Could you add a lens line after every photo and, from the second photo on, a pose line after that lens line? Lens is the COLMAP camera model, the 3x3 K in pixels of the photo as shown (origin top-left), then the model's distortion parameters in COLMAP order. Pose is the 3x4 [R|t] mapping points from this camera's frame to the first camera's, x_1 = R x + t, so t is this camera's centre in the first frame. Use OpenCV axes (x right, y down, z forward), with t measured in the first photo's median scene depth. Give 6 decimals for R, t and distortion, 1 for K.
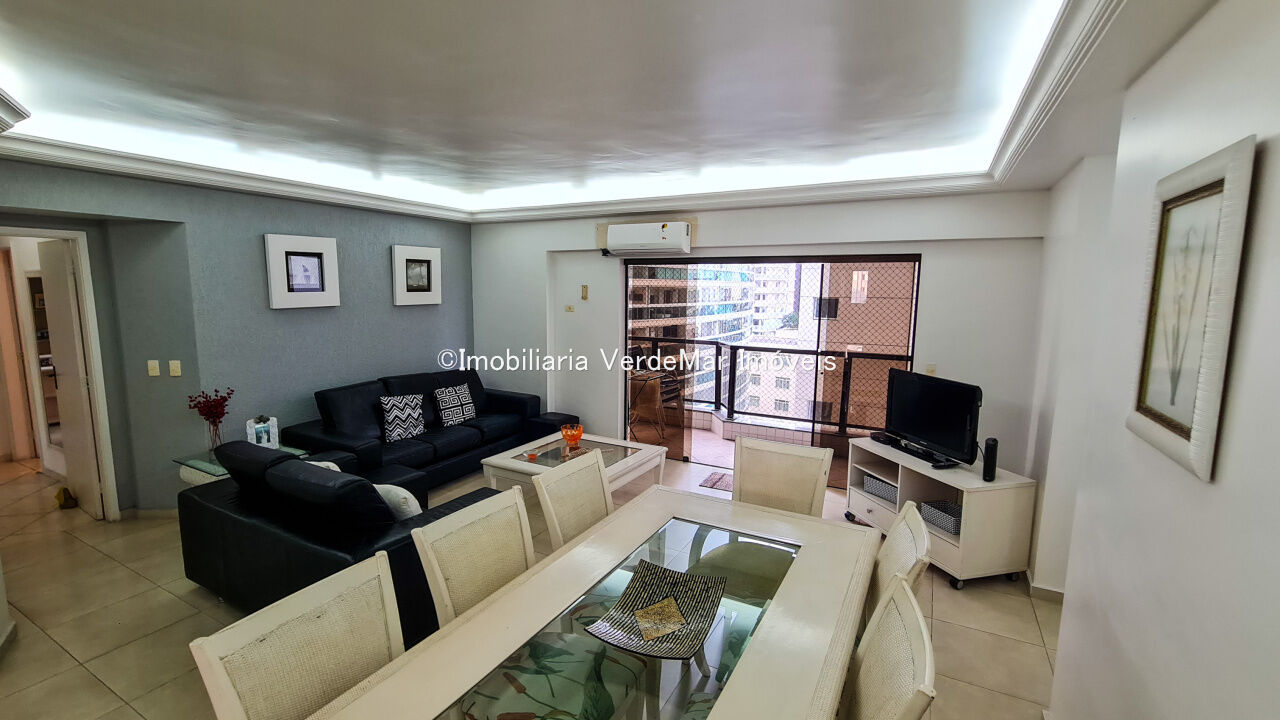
lens RADIAL K [[557.8, 0, 615.4], [0, 557.8, 359.4], [0, 0, 1]] dist [-0.000524, -0.000855]
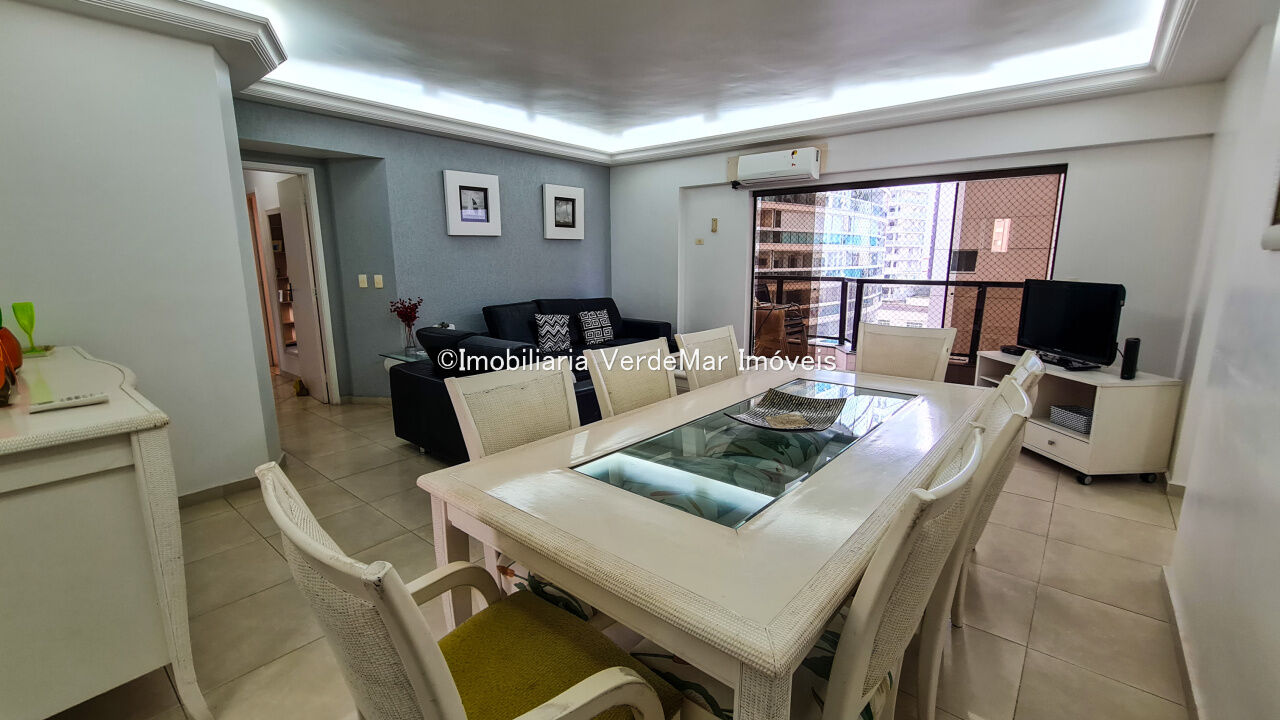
lens RADIAL K [[539.4, 0, 640.0], [0, 539.4, 360.0], [0, 0, 1]] dist [-0.002252, 0.000262]
pose [[0.984293, 0.023149, -0.175016, -0.010154], [-0.013104, 0.998211, 0.058330, 0.091285], [0.176053, -0.055120, 0.982836, -0.059713]]
